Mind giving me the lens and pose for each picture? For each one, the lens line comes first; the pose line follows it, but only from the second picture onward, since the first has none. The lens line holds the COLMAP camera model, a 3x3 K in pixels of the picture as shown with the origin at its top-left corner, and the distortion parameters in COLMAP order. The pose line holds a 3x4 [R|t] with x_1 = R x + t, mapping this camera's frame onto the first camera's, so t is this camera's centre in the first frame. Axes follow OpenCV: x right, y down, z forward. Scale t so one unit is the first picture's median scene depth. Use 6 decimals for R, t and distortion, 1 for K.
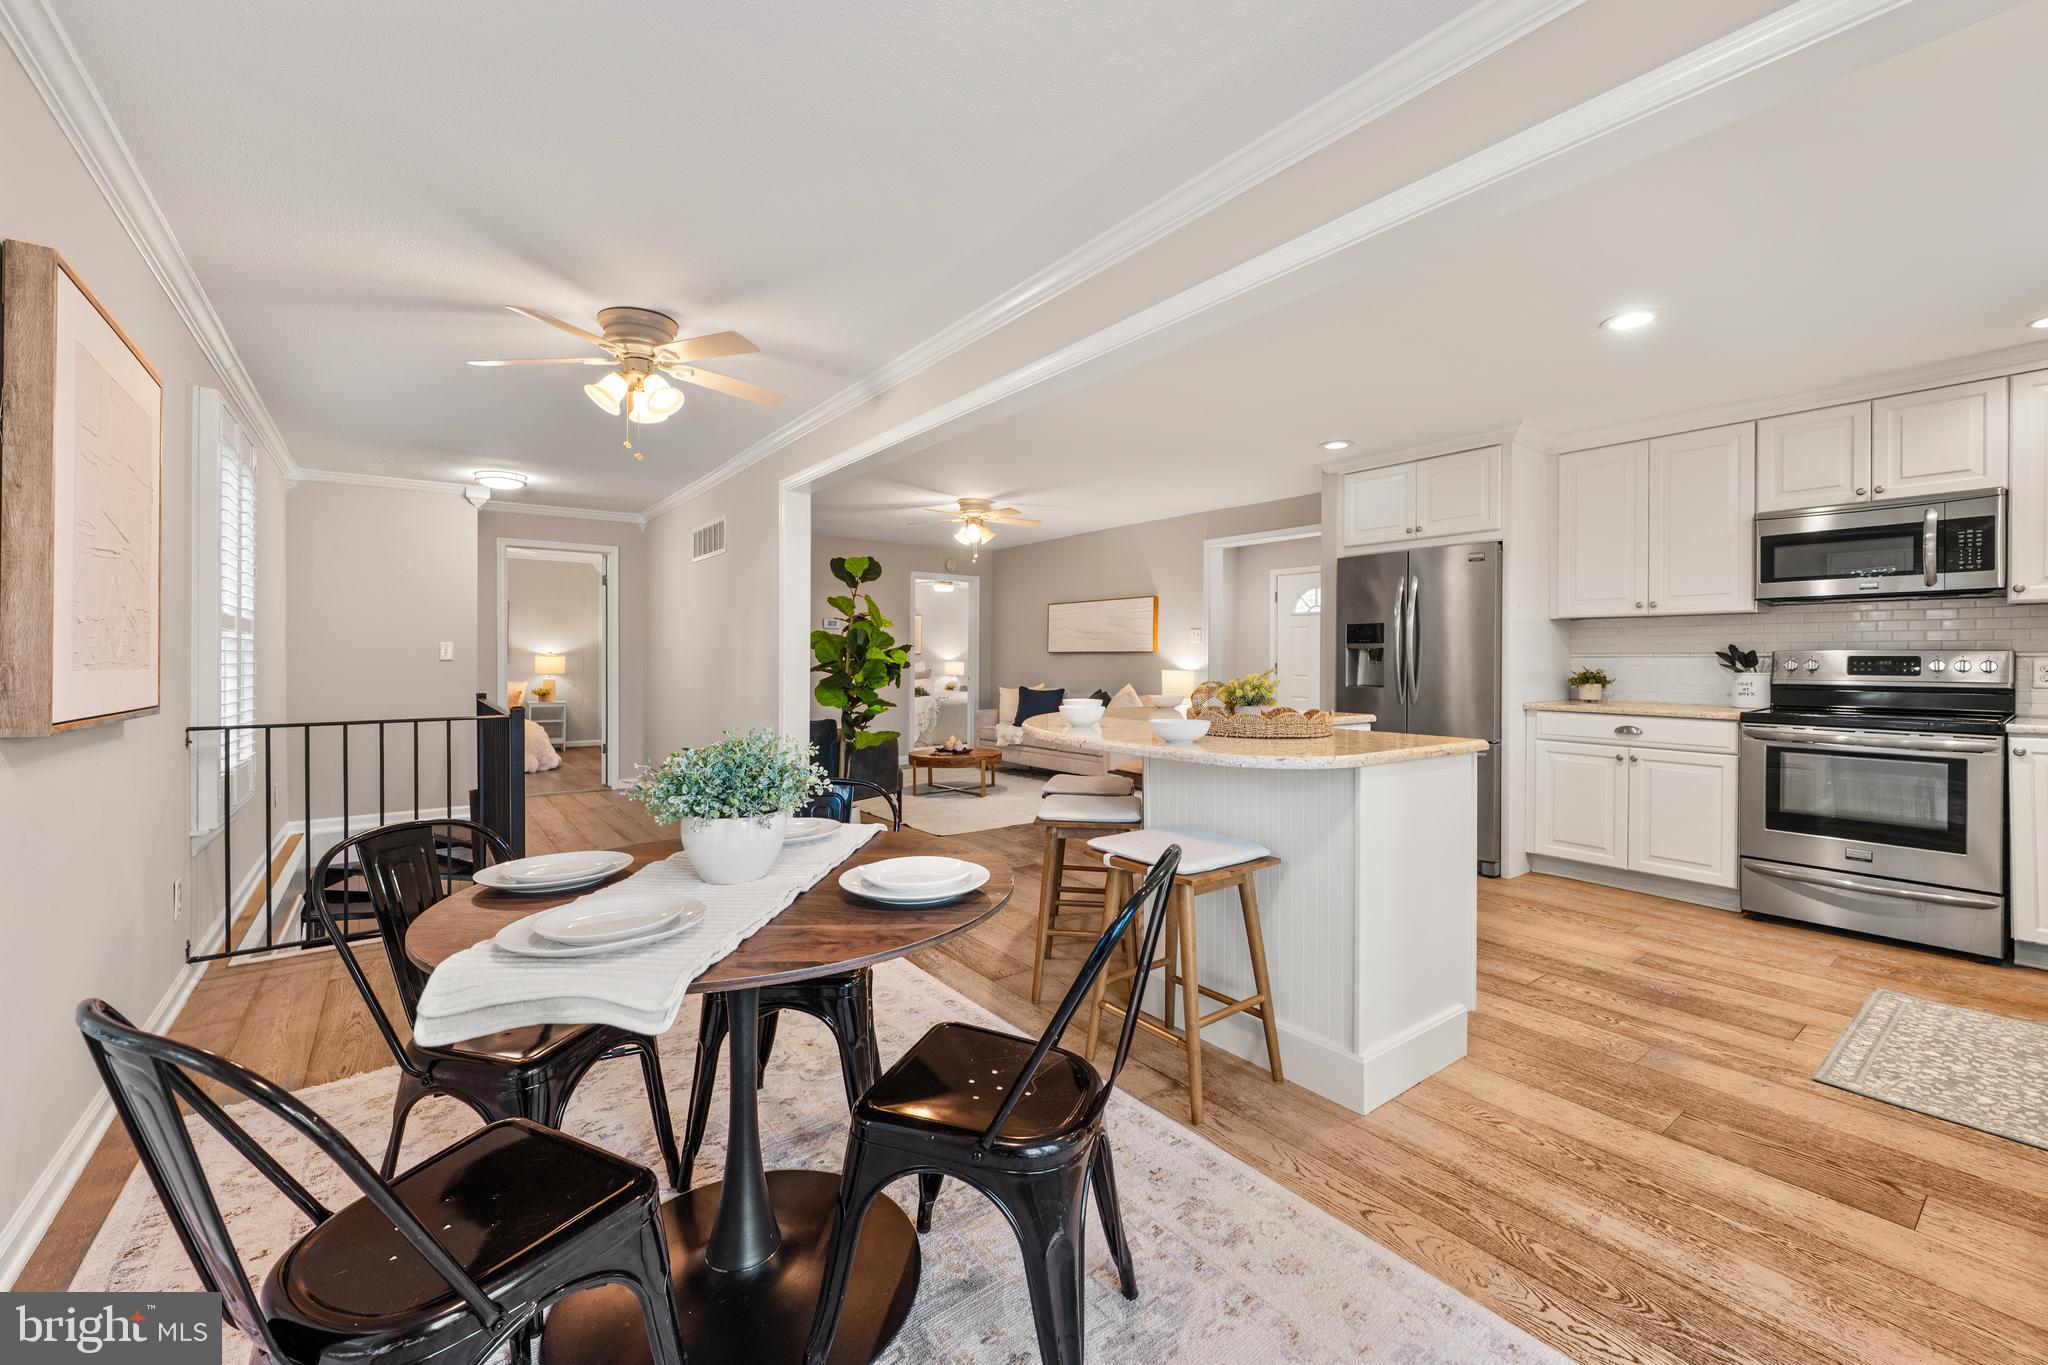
lens RADIAL K [[836.9, 0, 1016.5], [0, 836.9, 653.2], [0, 0, 1]] dist [0.002316, 0.001465]
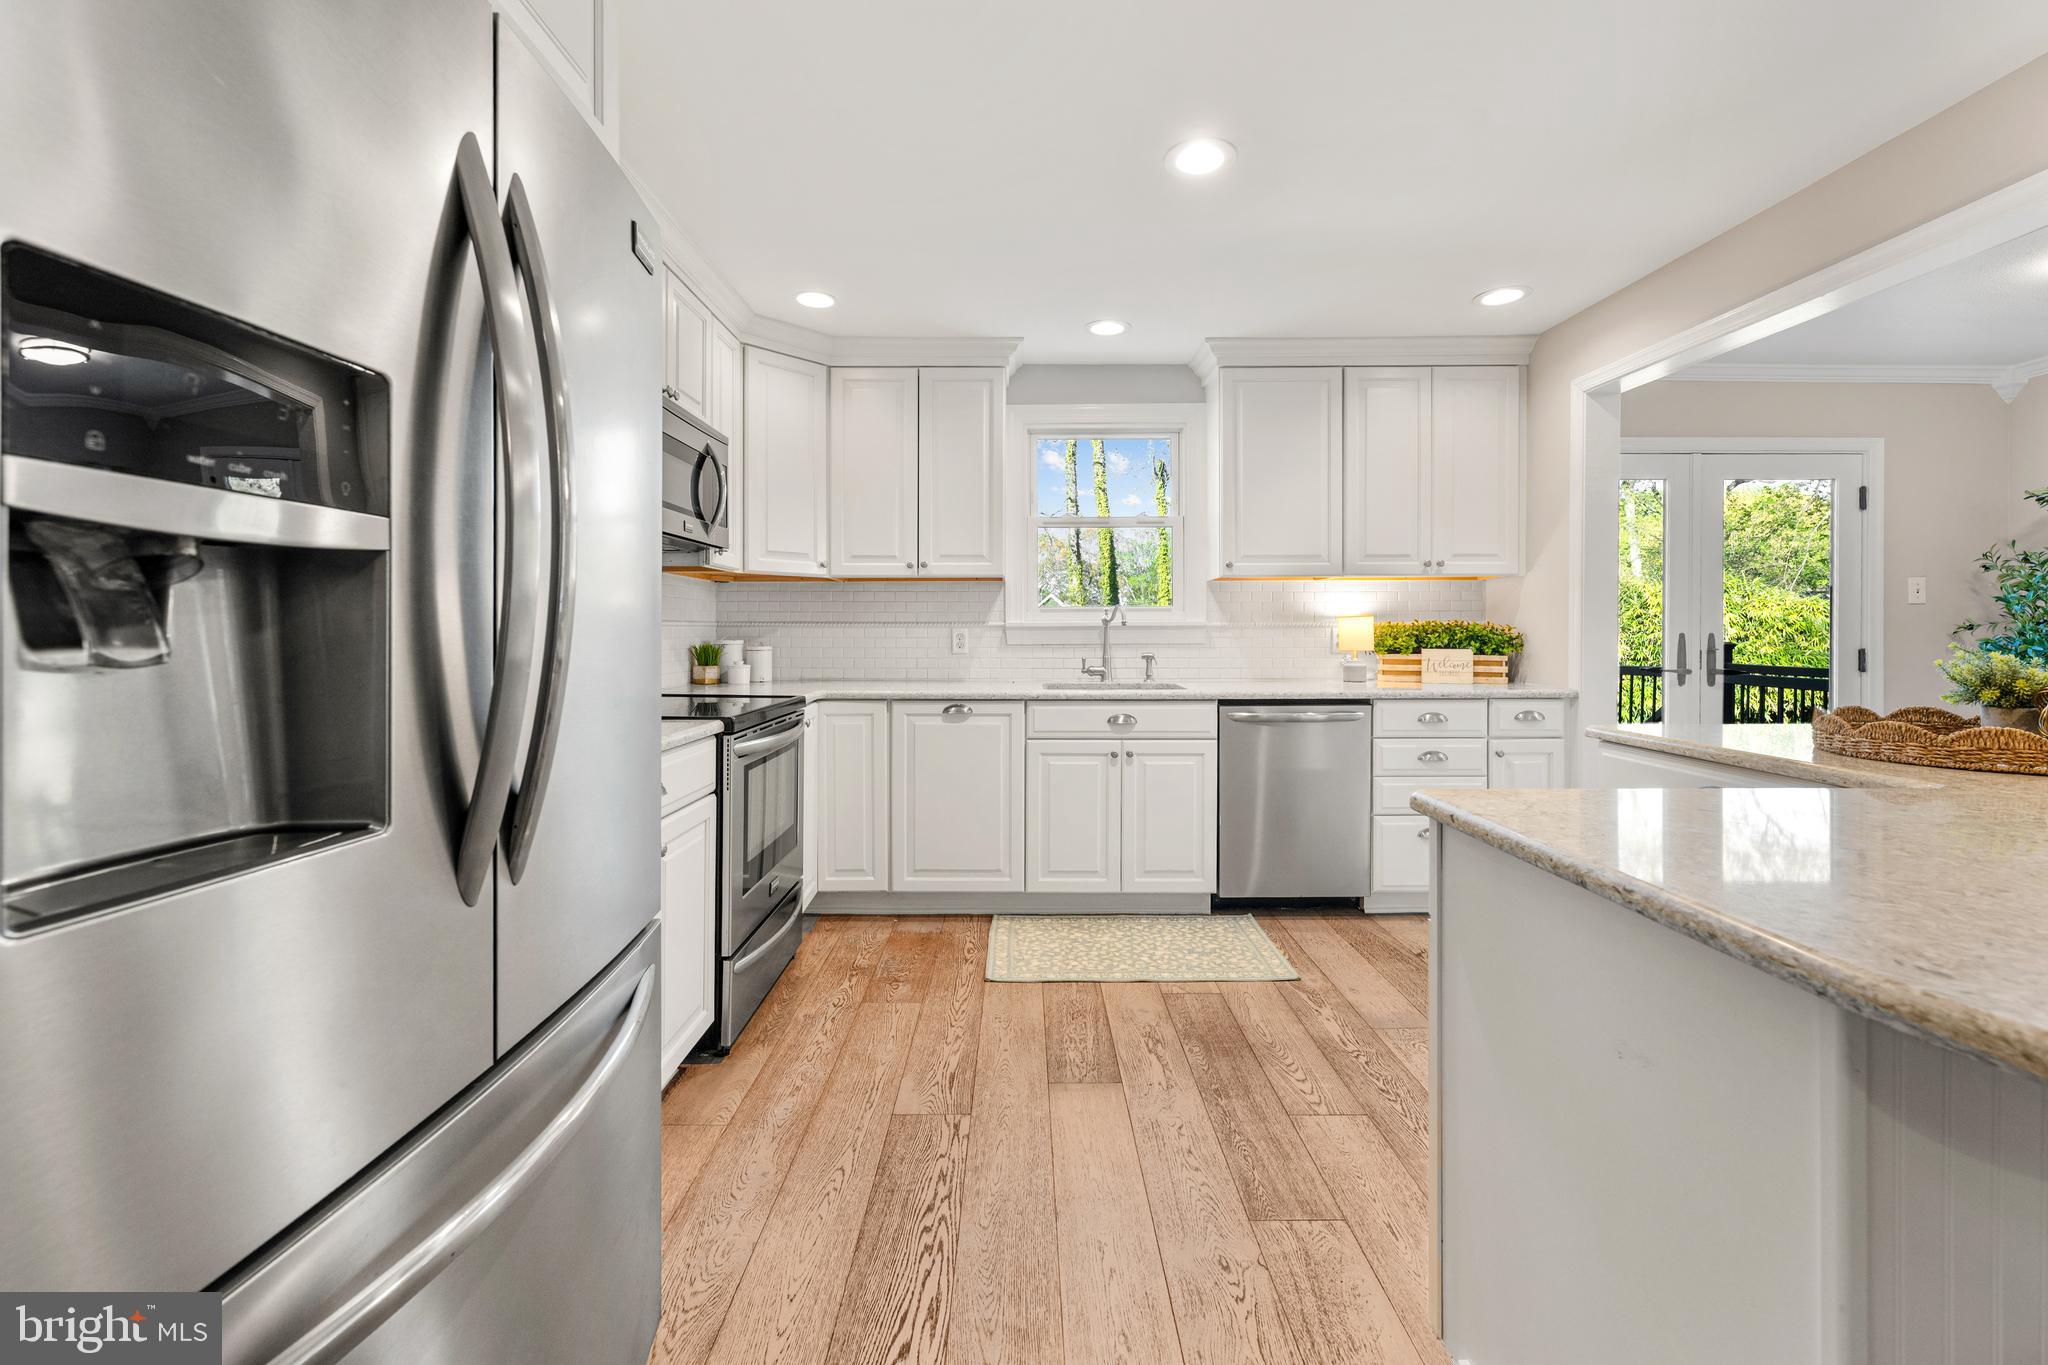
lens RADIAL K [[836.9, 0, 1018.6], [0, 836.9, 624.7], [0, 0, 1]] dist [0.002316, 0.001465]
pose [[-0.795629, 0.004438, 0.605768, 0.334825], [0.000108, 0.999974, -0.007184, 0.008804], [-0.605785, -0.005650, -0.795609, 1.342644]]
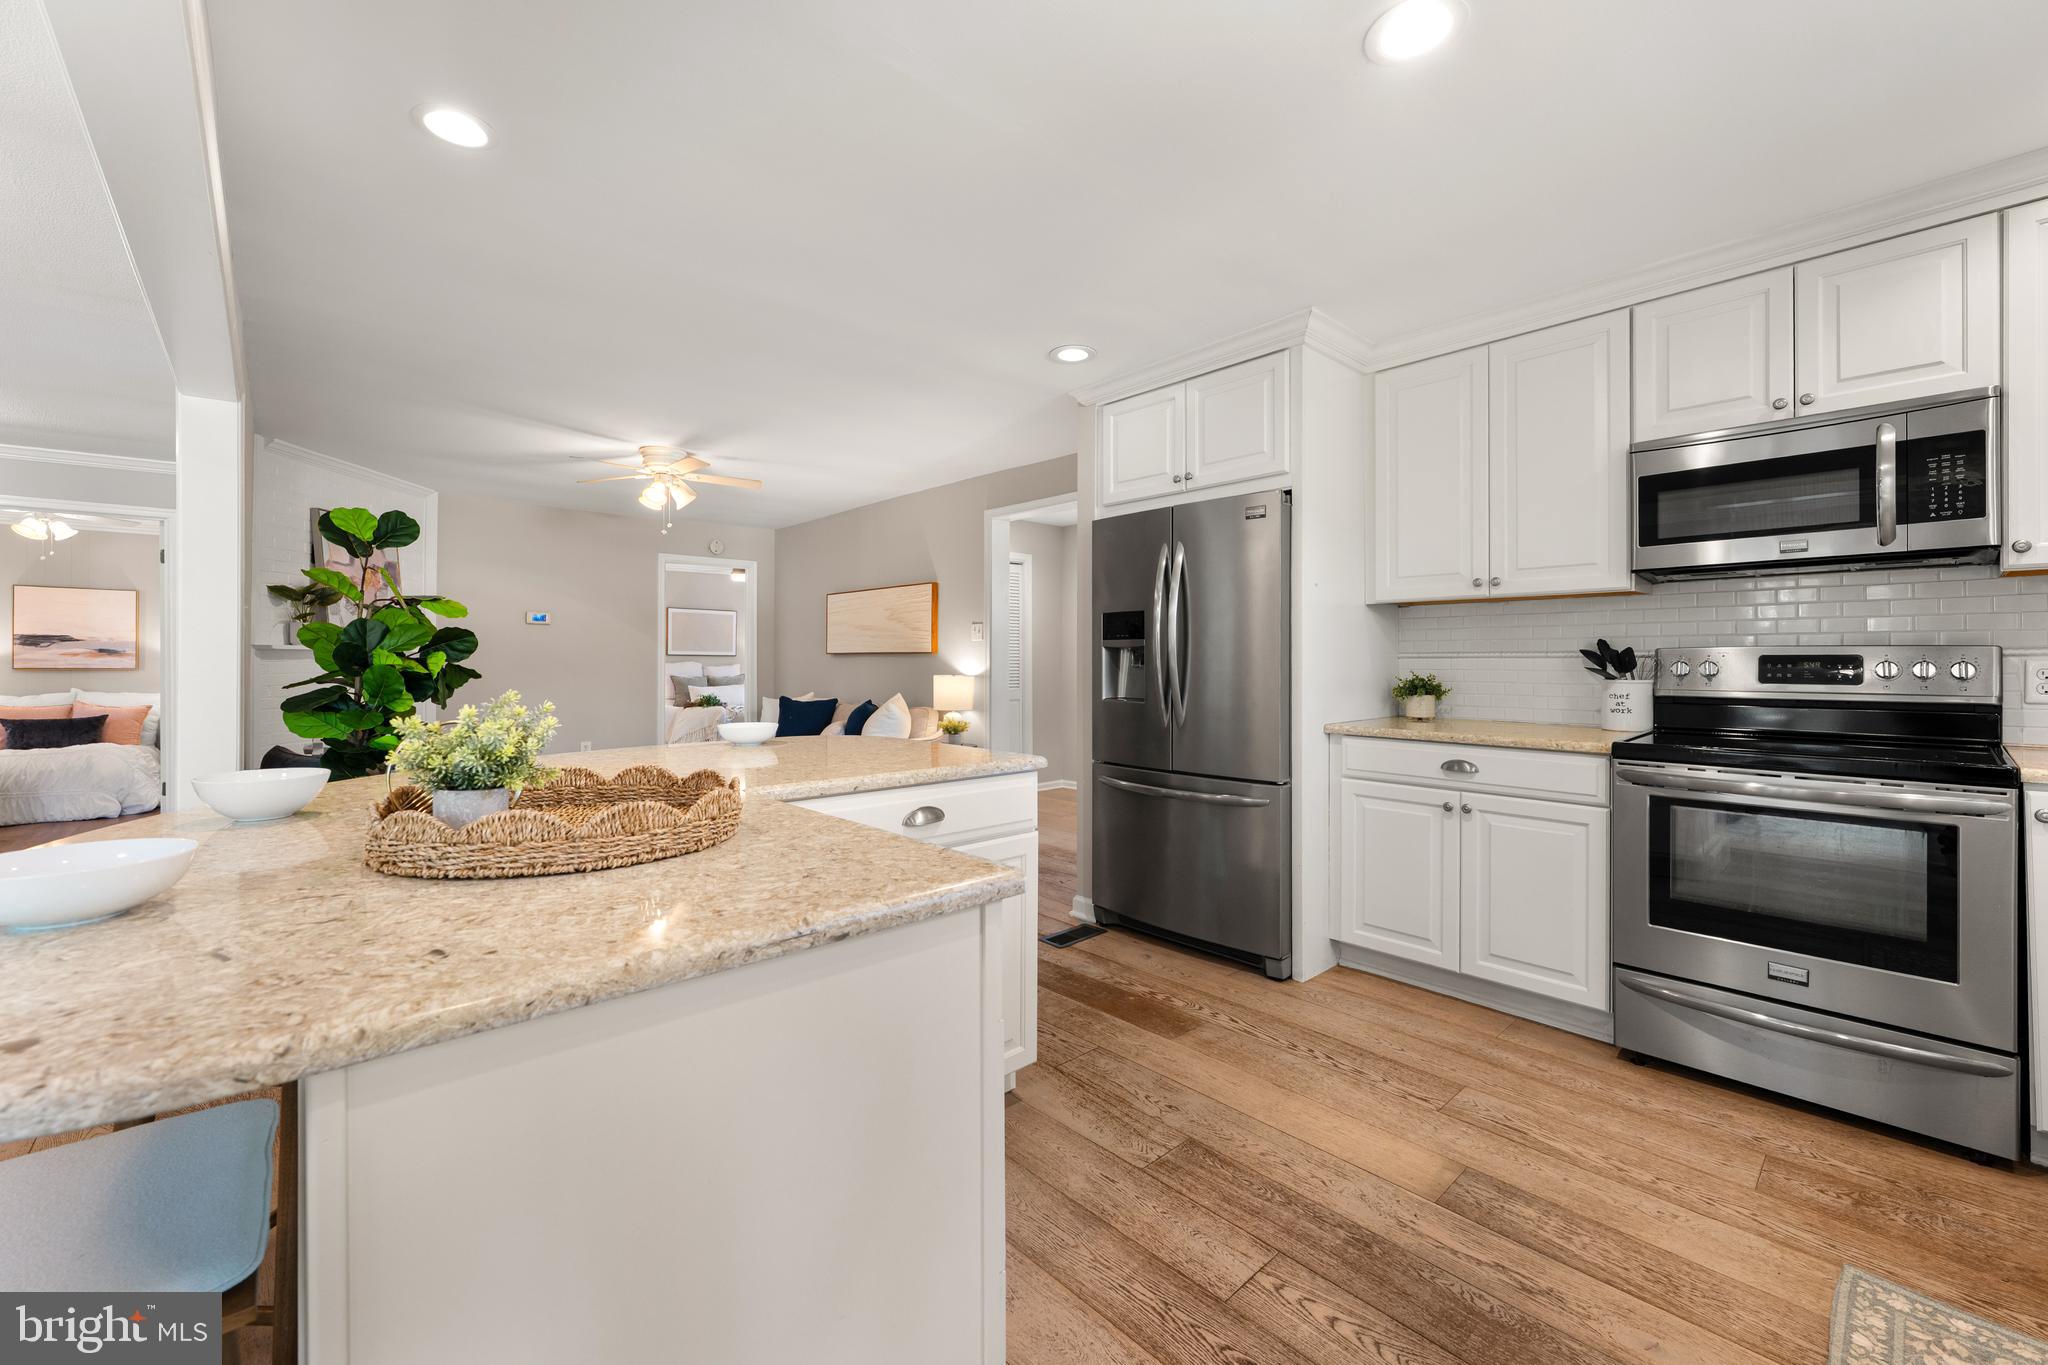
lens RADIAL K [[836.9, 0, 1029.0], [0, 836.9, 651.0], [0, 0, 1]] dist [0.002316, 0.001465]
pose [[0.995176, -0.003987, 0.098029, 0.347656], [0.004265, 0.999987, -0.002624, -0.000551], [-0.098018, 0.003030, 0.995180, 0.395549]]
